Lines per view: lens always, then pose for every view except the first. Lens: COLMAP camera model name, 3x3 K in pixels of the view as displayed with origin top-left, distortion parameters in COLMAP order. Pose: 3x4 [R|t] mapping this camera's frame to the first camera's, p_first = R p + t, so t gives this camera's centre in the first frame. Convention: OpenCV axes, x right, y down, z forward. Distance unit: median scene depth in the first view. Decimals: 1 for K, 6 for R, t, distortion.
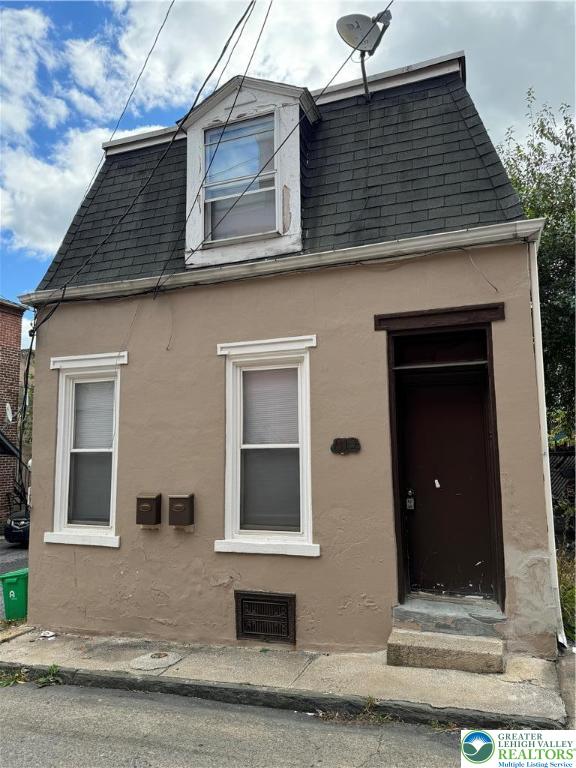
lens RADIAL K [[542.0, 0, 287.1], [0, 542.0, 386.8], [0, 0, 1]] dist [0.092158, -0.134326]
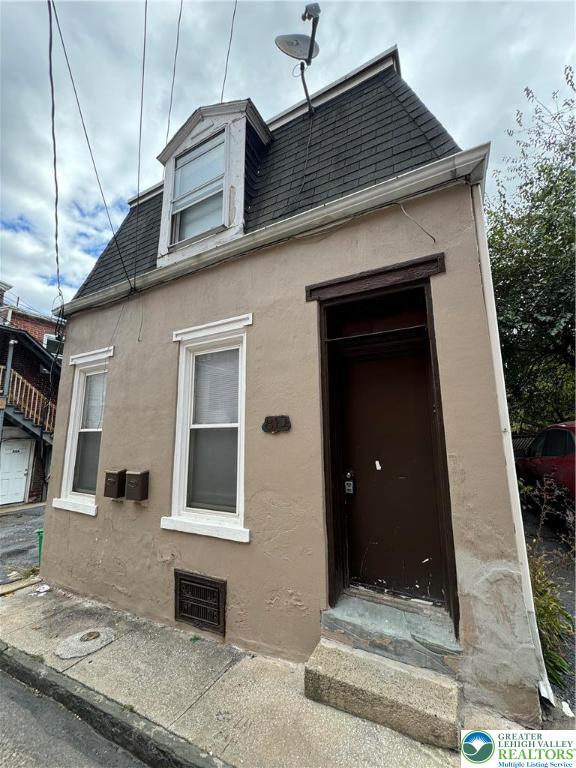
lens RADIAL K [[306.3, 0, 289.2], [0, 306.3, 383.1], [0, 0, 1]] dist [-0.001321, -0.000308]
pose [[0.990959, -0.018901, -0.132827, 0.197523], [0.011269, 0.998254, -0.057974, 0.067765], [0.133691, 0.055953, 0.989442, 0.464722]]
